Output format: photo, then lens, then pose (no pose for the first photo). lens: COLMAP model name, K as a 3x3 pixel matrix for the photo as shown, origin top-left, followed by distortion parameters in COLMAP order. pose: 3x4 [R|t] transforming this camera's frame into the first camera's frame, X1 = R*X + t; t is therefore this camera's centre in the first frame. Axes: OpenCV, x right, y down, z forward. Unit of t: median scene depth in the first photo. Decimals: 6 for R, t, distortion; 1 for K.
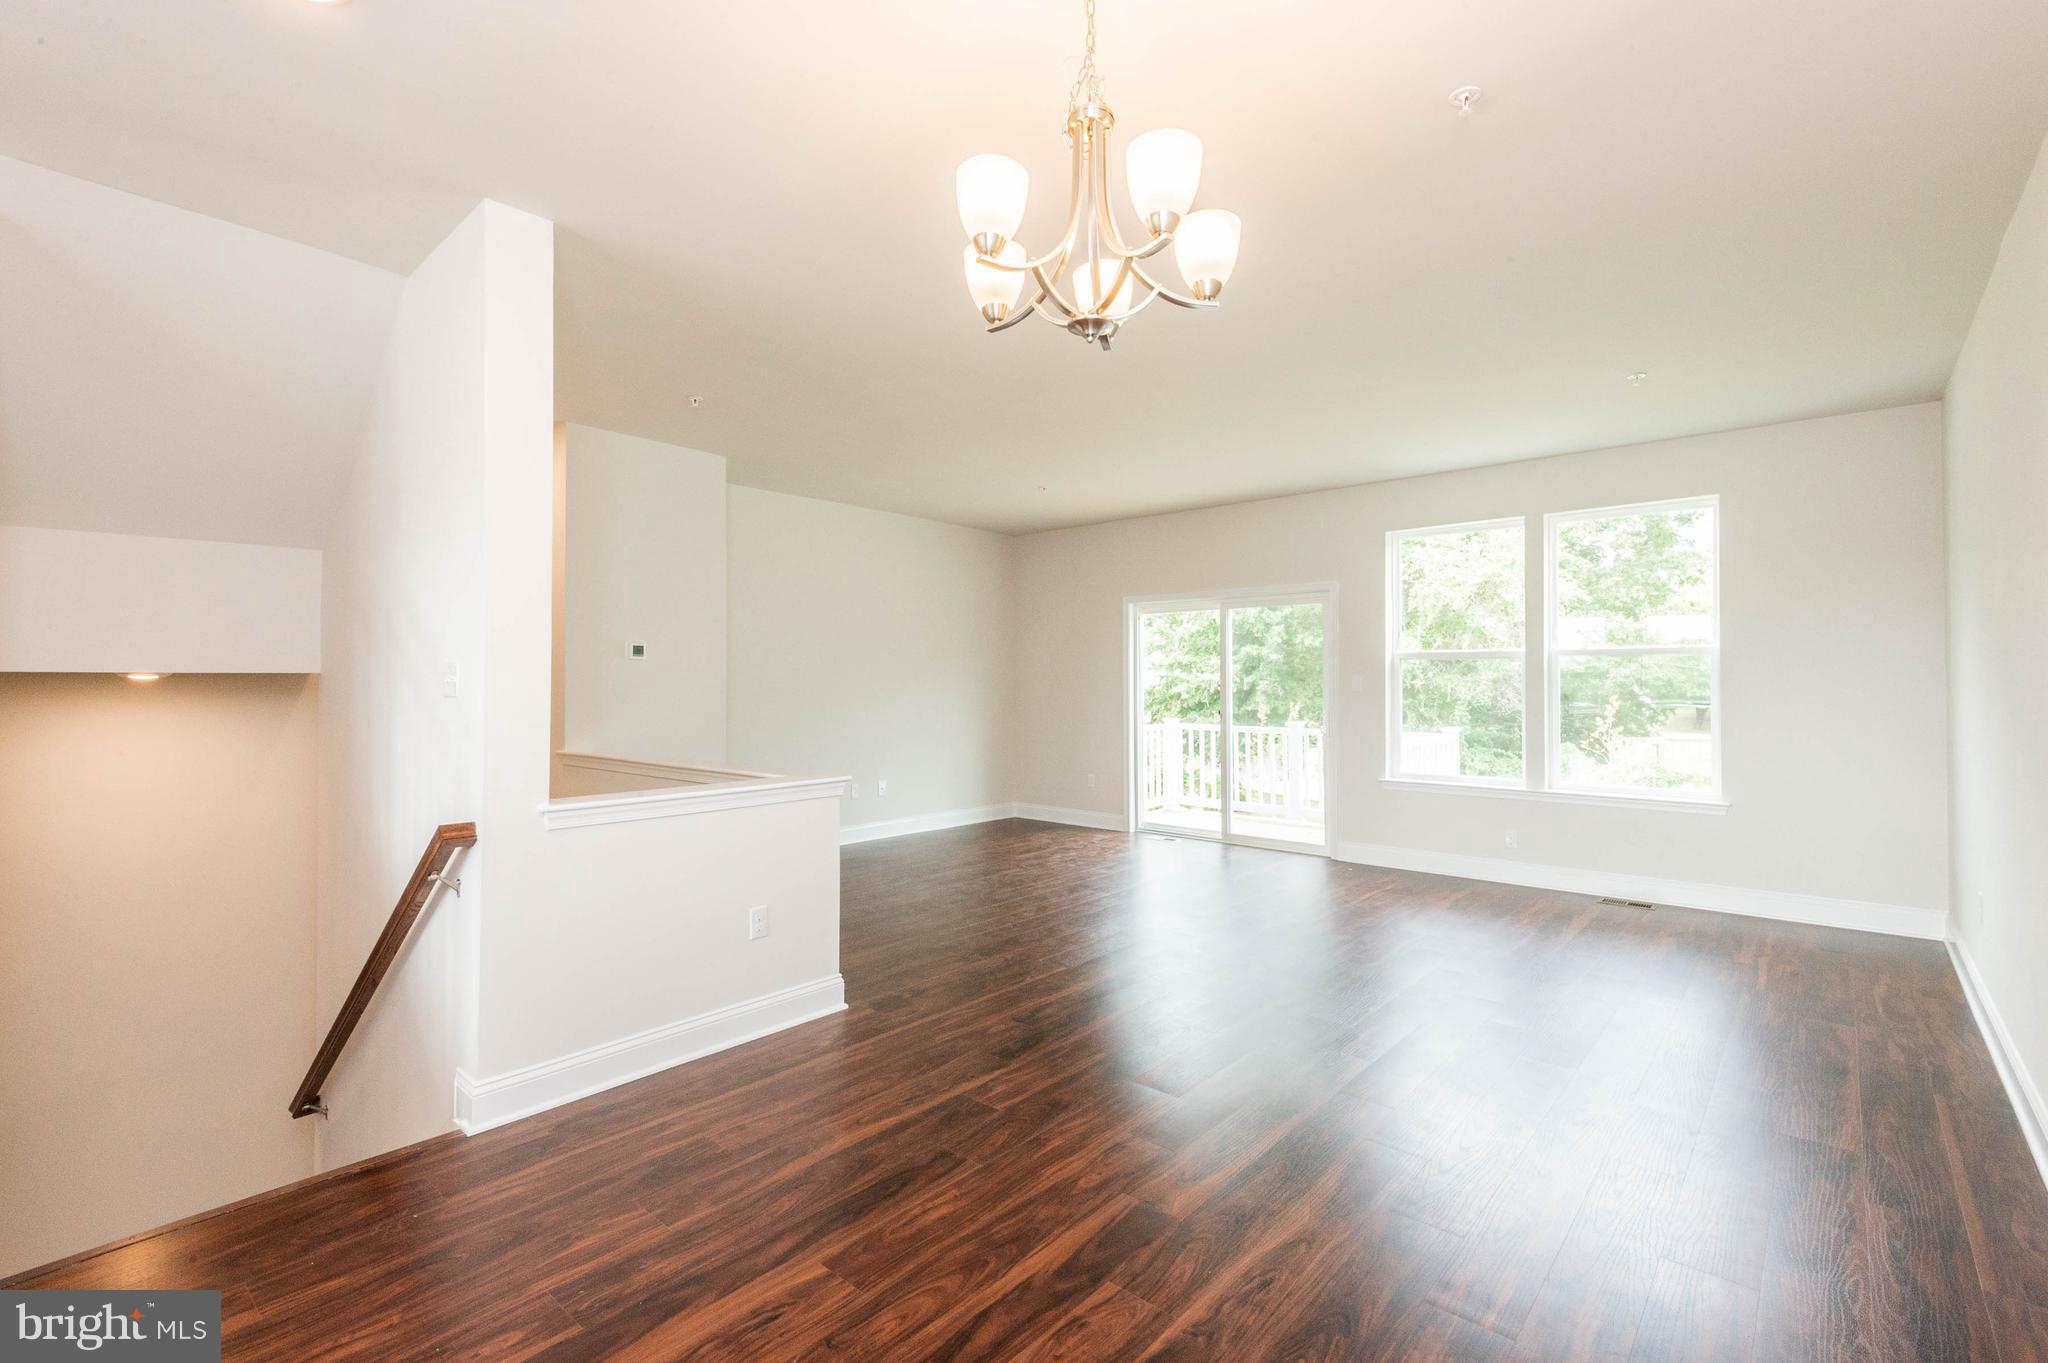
lens RADIAL K [[926.3, 0, 1001.0], [0, 926.3, 676.6], [0, 0, 1]] dist [0.023539, -0.006381]
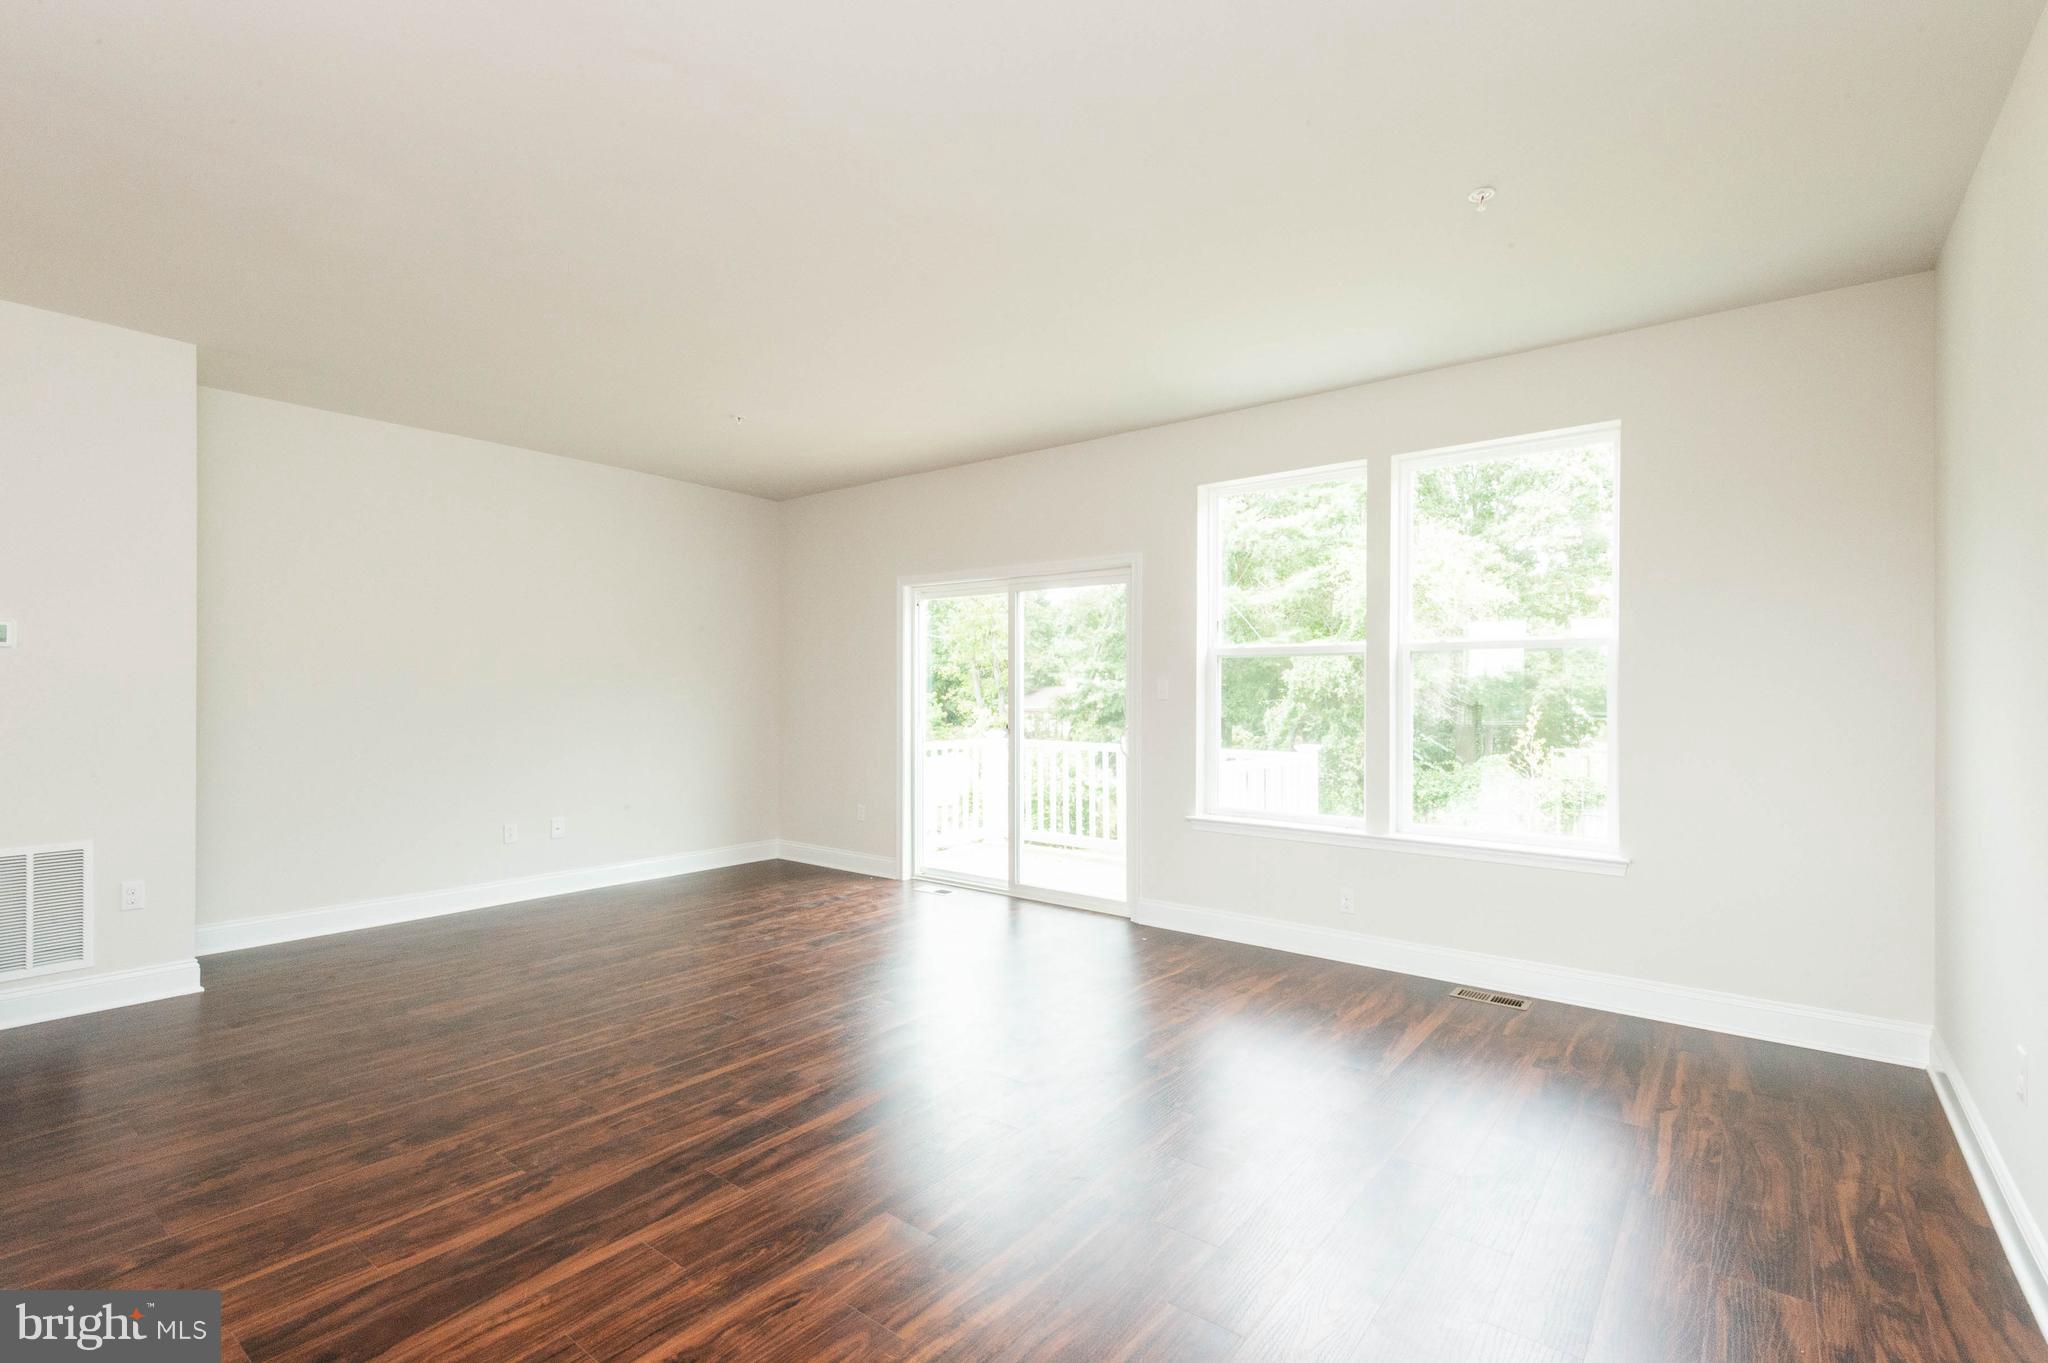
lens RADIAL K [[926.3, 0, 1005.7], [0, 926.3, 693.2], [0, 0, 1]] dist [0.023539, -0.006381]
pose [[0.998924, 0.002049, 0.046339, 0.225563], [-0.002426, 0.999964, 0.008086, 0.005159], [-0.046320, -0.008189, 0.998893, 0.262025]]
